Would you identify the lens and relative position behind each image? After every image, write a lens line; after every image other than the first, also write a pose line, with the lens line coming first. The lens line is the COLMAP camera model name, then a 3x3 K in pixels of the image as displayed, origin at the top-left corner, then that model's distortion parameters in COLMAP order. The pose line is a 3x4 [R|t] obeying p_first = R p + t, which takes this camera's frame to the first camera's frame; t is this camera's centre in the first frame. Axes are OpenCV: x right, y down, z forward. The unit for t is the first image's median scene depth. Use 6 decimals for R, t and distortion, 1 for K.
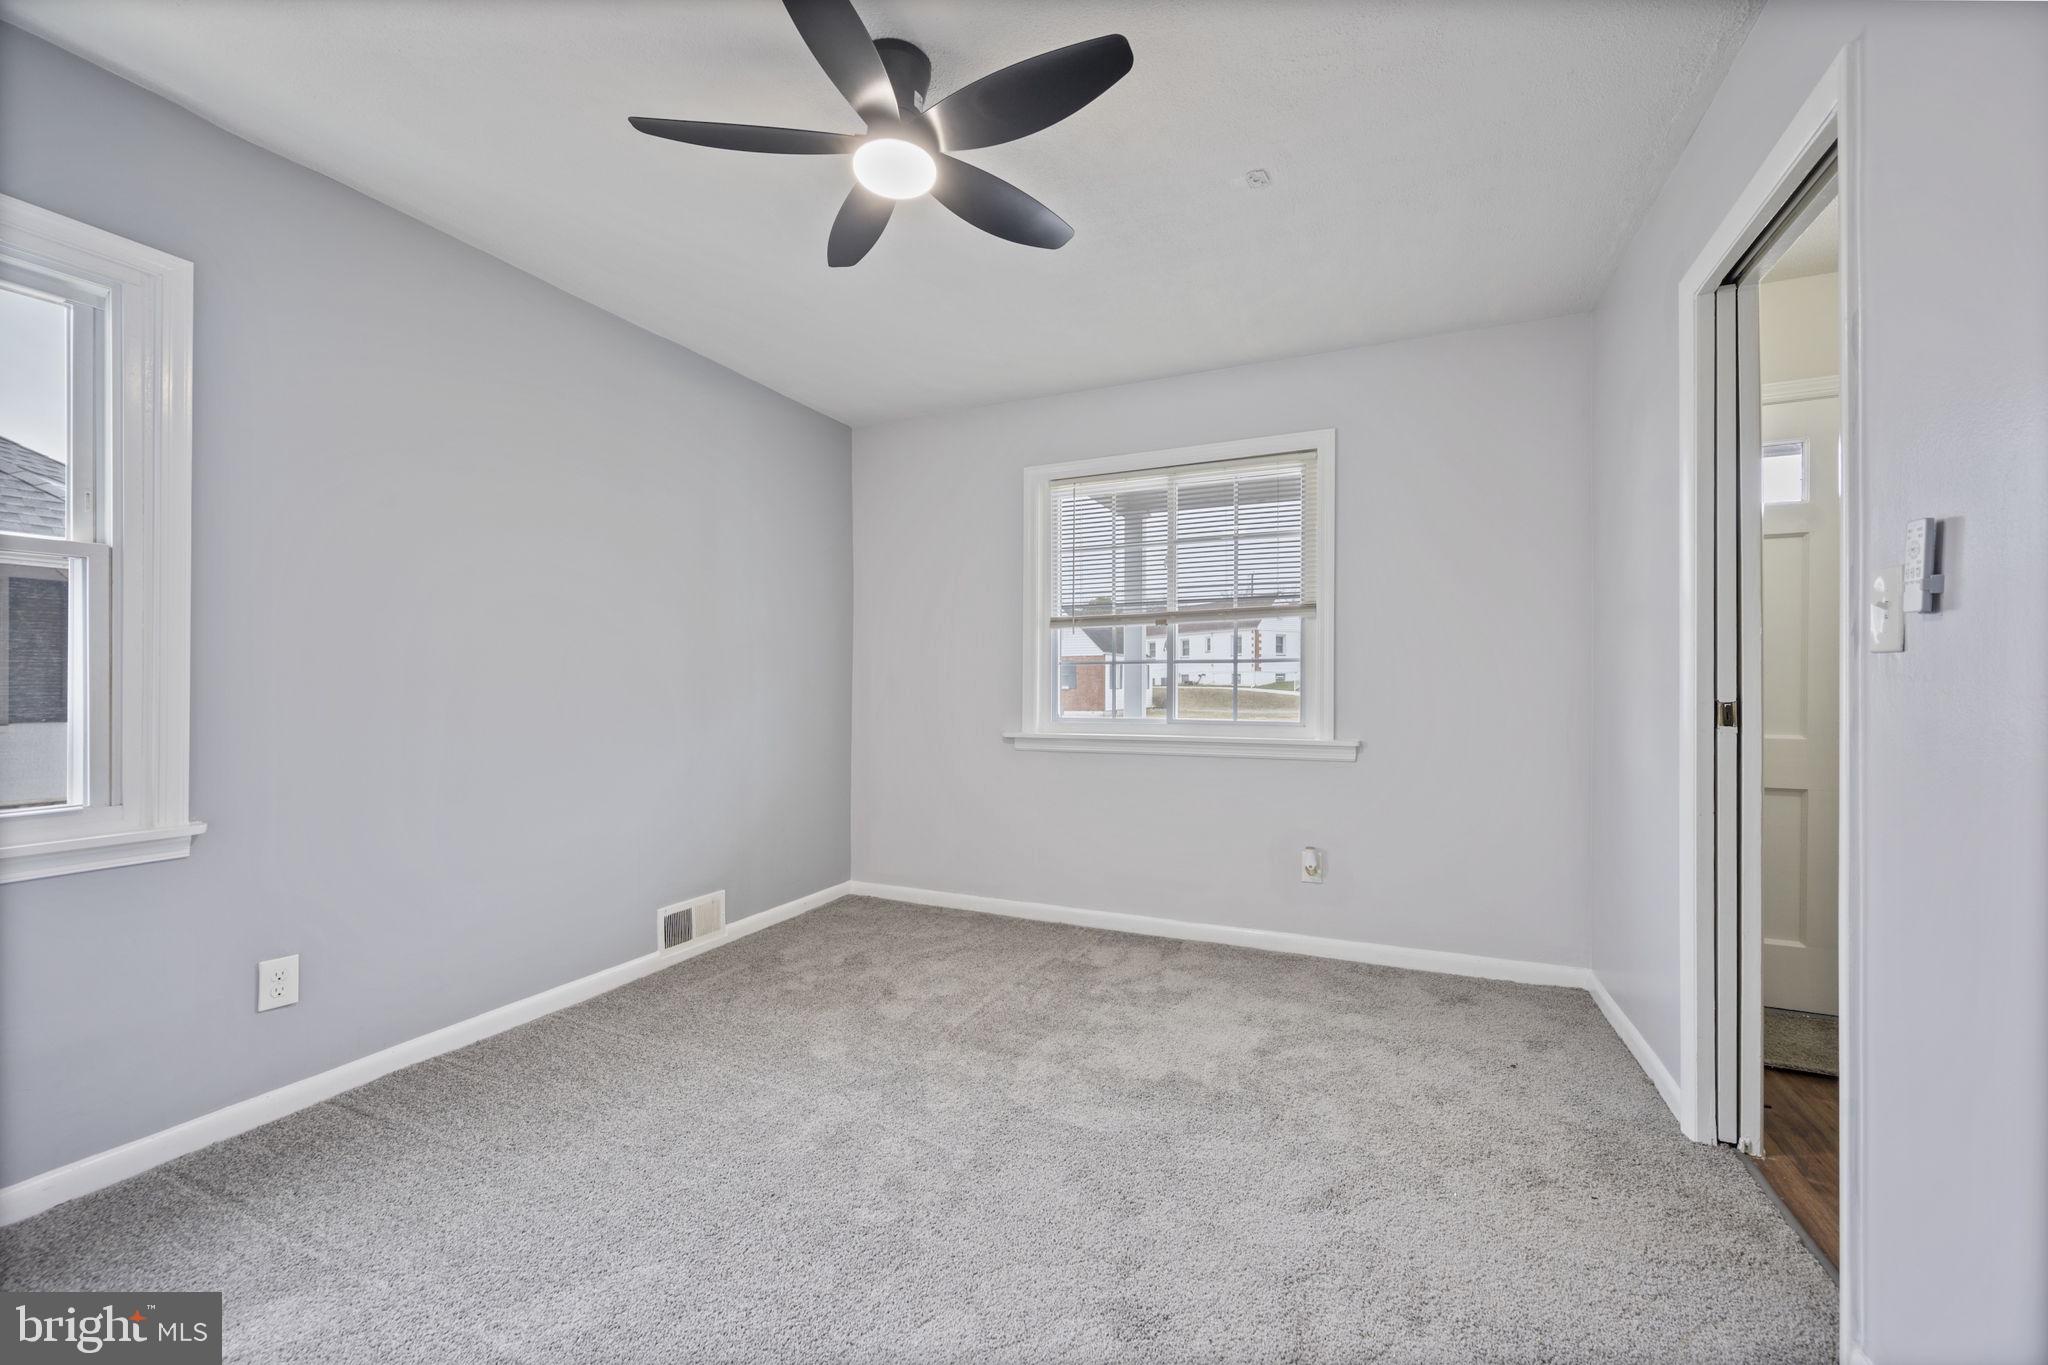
lens RADIAL K [[795.4, 0, 1024.0], [0, 795.4, 682.5], [0, 0, 1]] dist [-0.001365, -0.000084]
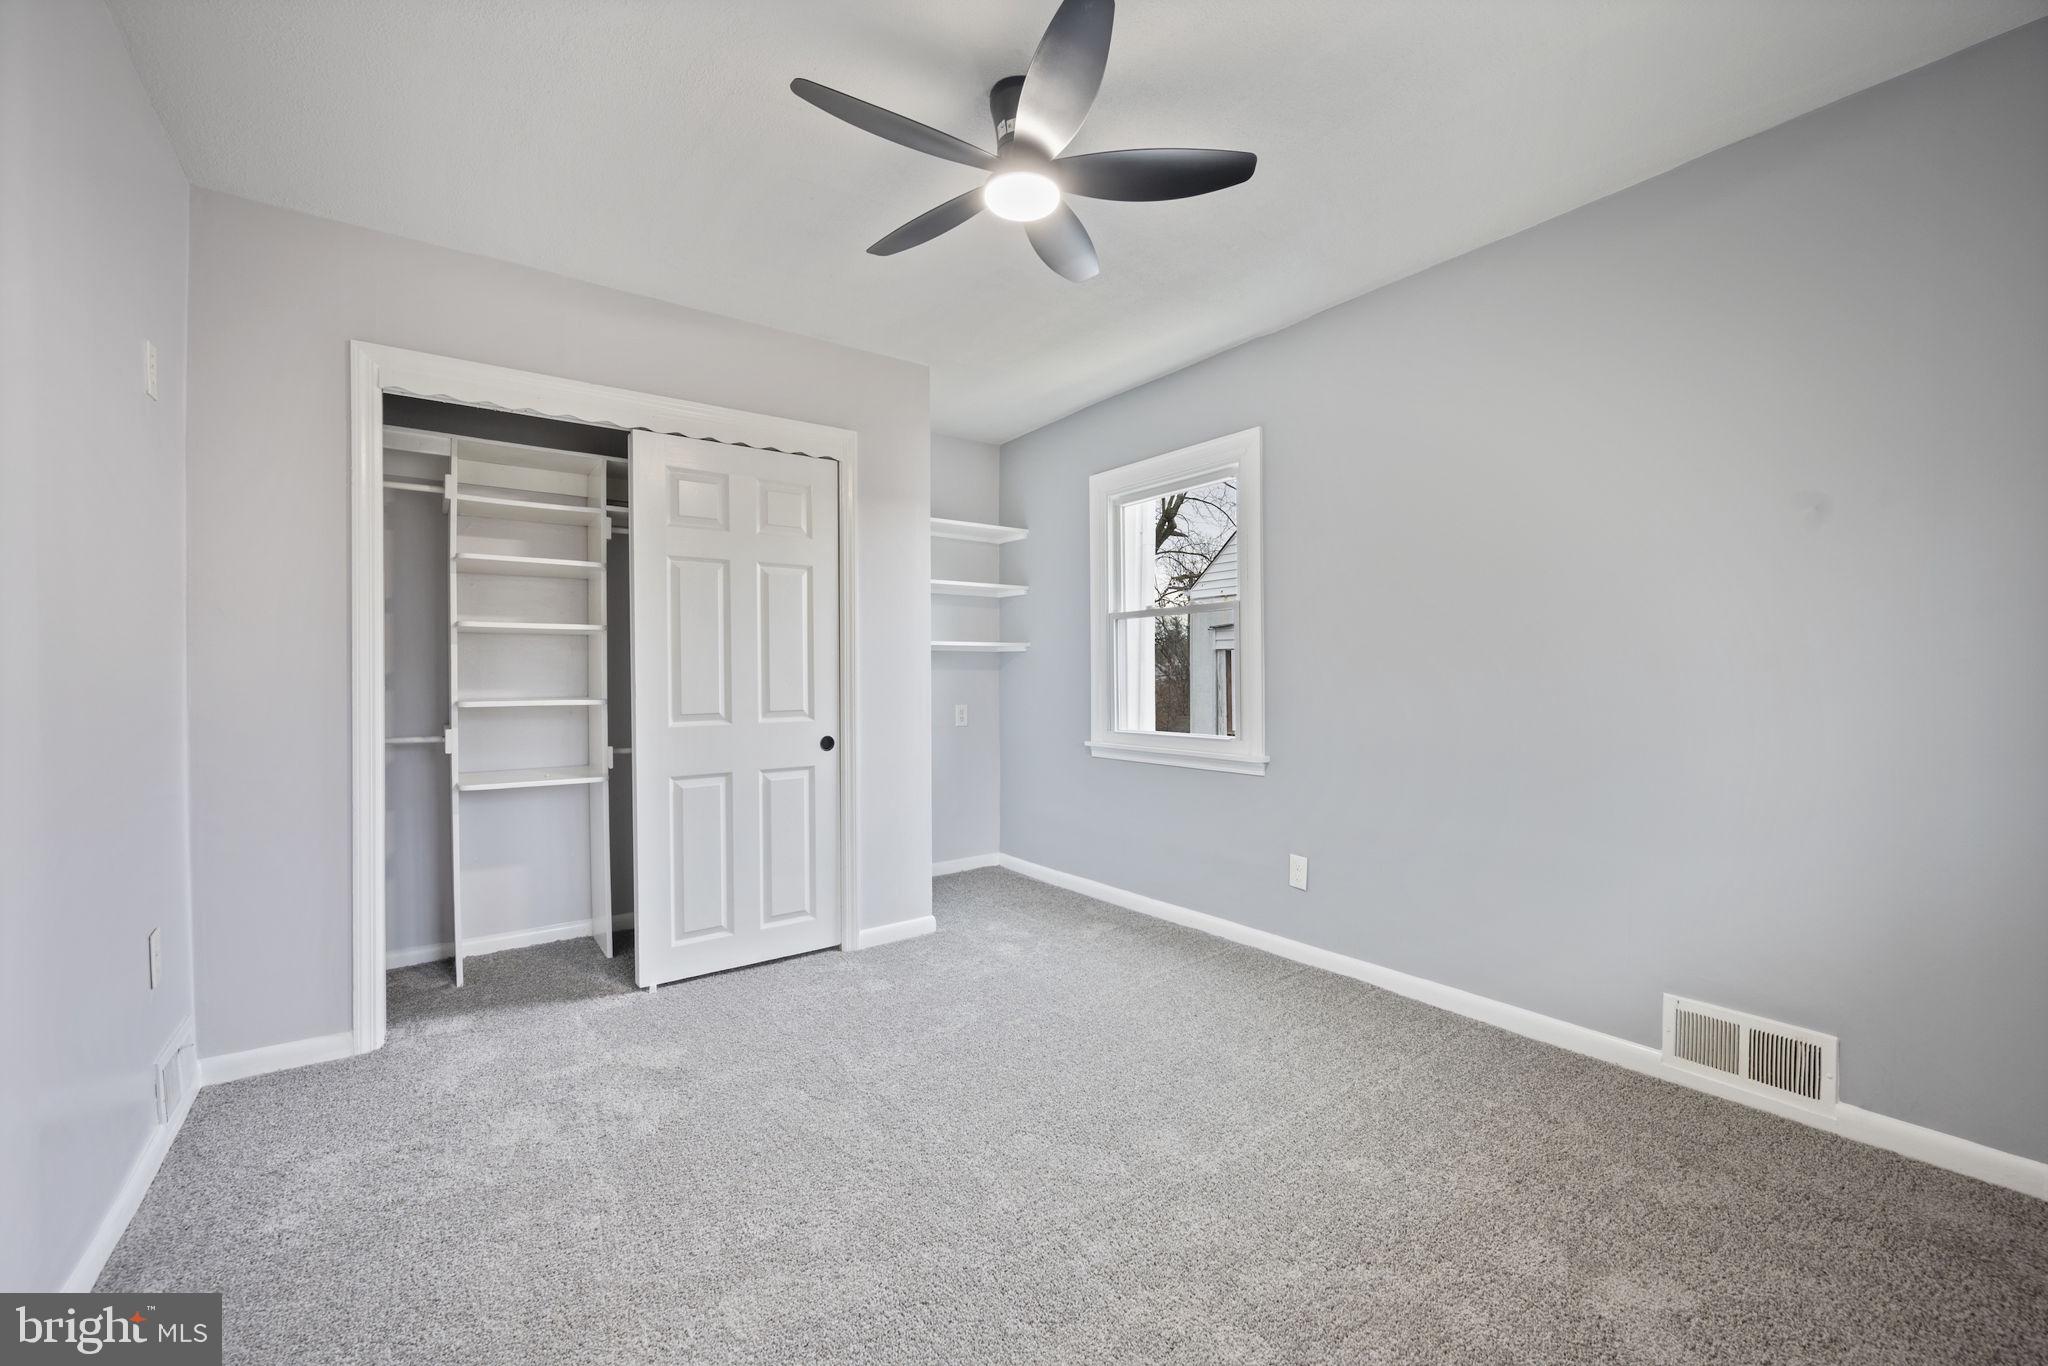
lens RADIAL K [[795.4, 0, 1024.0], [0, 795.4, 683.0], [0, 0, 1]] dist [-0.001365, -0.000084]
pose [[-0.488616, 0.004469, -0.872487, 0.625584], [0.006445, 0.999978, 0.001513, 0.015380], [0.872475, -0.004884, -0.488634, 1.277276]]
